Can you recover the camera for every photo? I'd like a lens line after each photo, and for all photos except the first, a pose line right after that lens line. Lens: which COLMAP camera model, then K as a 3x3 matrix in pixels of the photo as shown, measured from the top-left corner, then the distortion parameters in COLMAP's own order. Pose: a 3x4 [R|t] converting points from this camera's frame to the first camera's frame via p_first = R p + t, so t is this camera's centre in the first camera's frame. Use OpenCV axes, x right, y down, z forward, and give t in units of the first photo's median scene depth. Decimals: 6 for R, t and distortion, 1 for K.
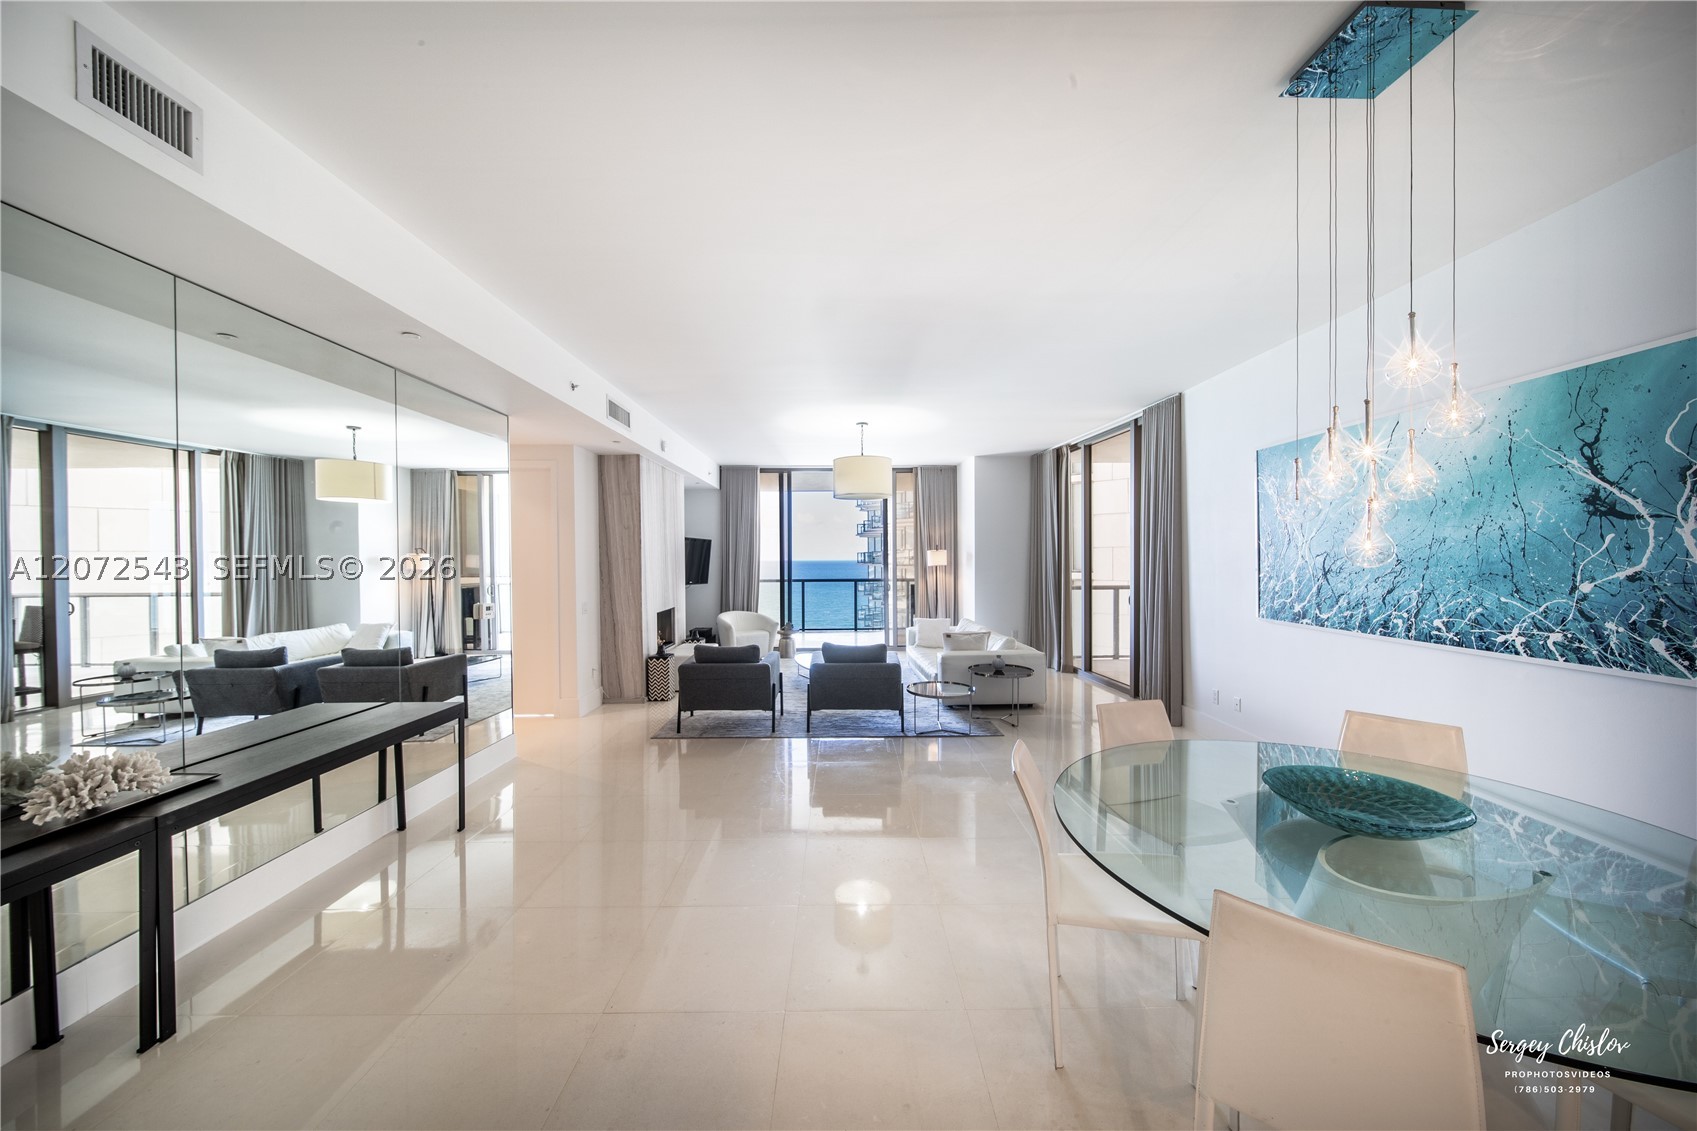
lens RADIAL K [[595.2, 0, 848.5], [0, 595.2, 565.5], [0, 0, 1]] dist [0.000613, -0.001635]
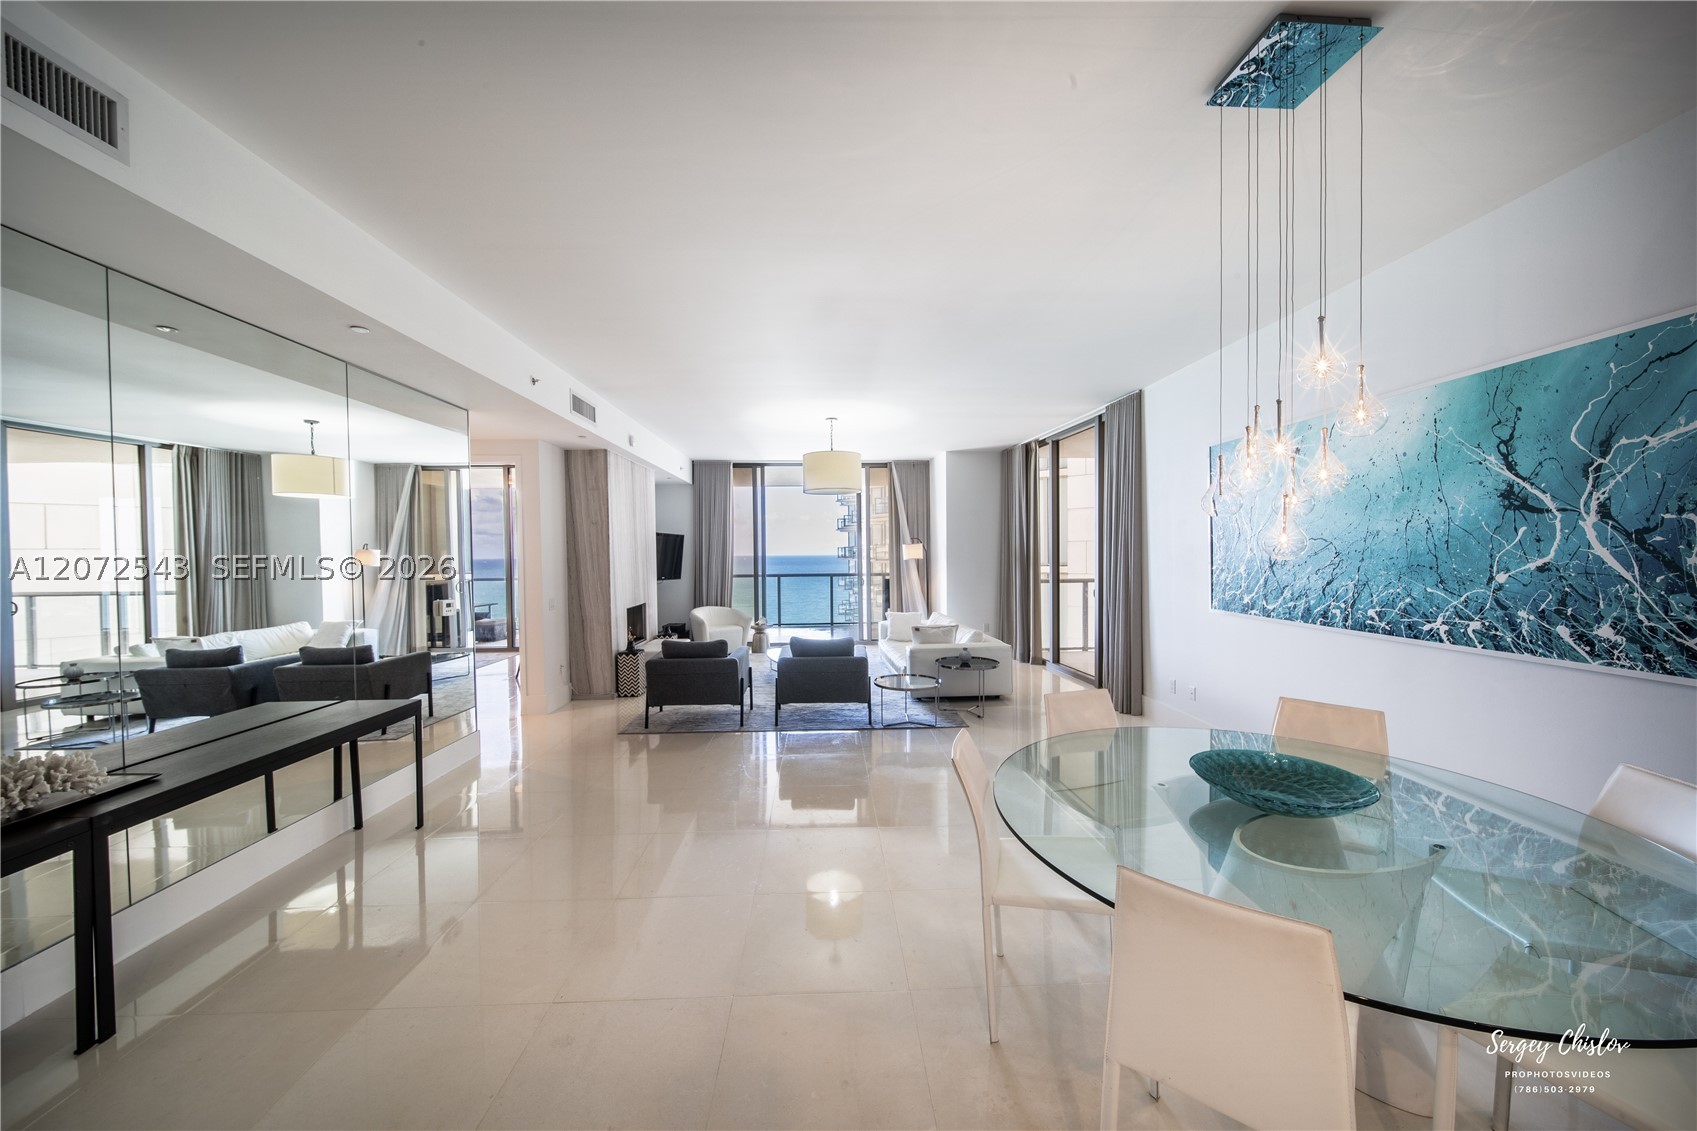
lens RADIAL K [[595.2, 0, 848.5], [0, 595.2, 565.5], [0, 0, 1]] dist [0.000613, -0.001635]
pose [[0.999513, -0.004688, 0.030855, 0.036108], [0.004414, 0.999950, 0.008940, 0.000351], [-0.030896, -0.008800, 0.999484, -0.012267]]
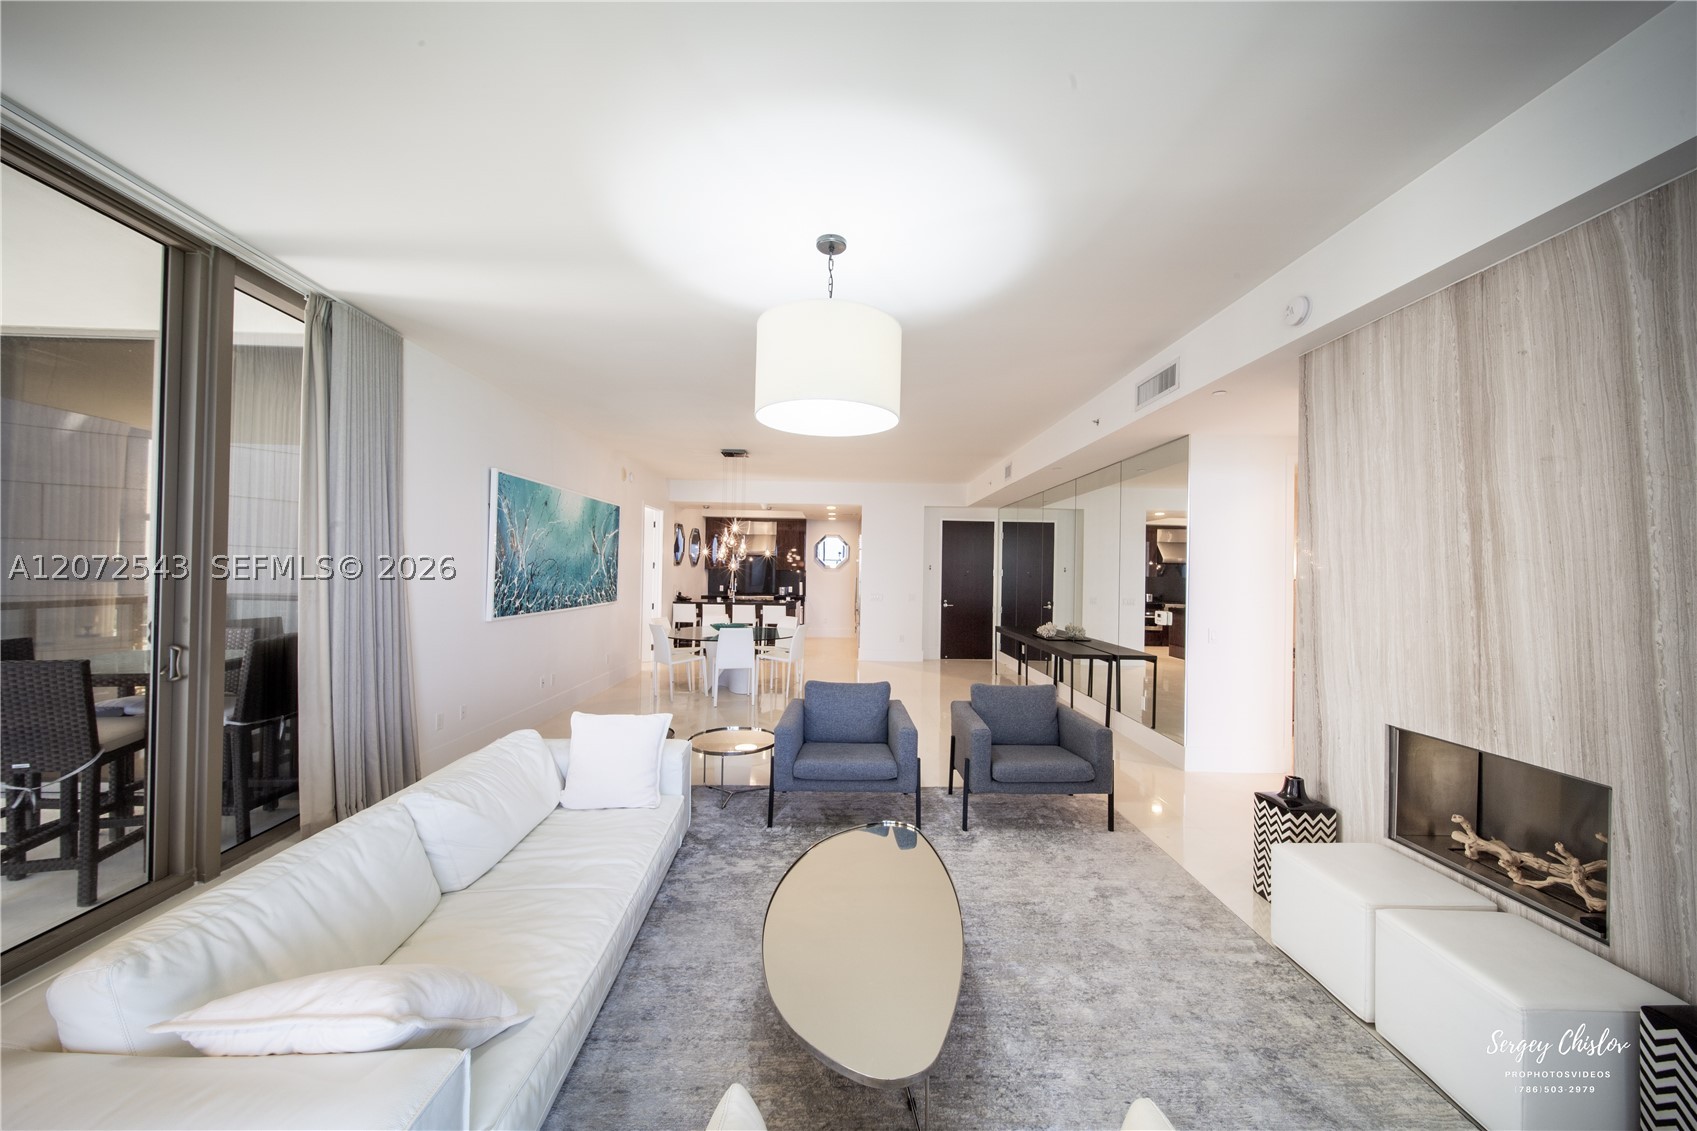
lens RADIAL K [[595.2, 0, 848.5], [0, 595.2, 565.5], [0, 0, 1]] dist [0.000613, -0.001635]
pose [[-0.999939, -0.010613, 0.003088, 0.014594], [-0.010595, 0.999927, 0.005772, -0.032748], [-0.003149, 0.005739, -0.999979, 2.623316]]
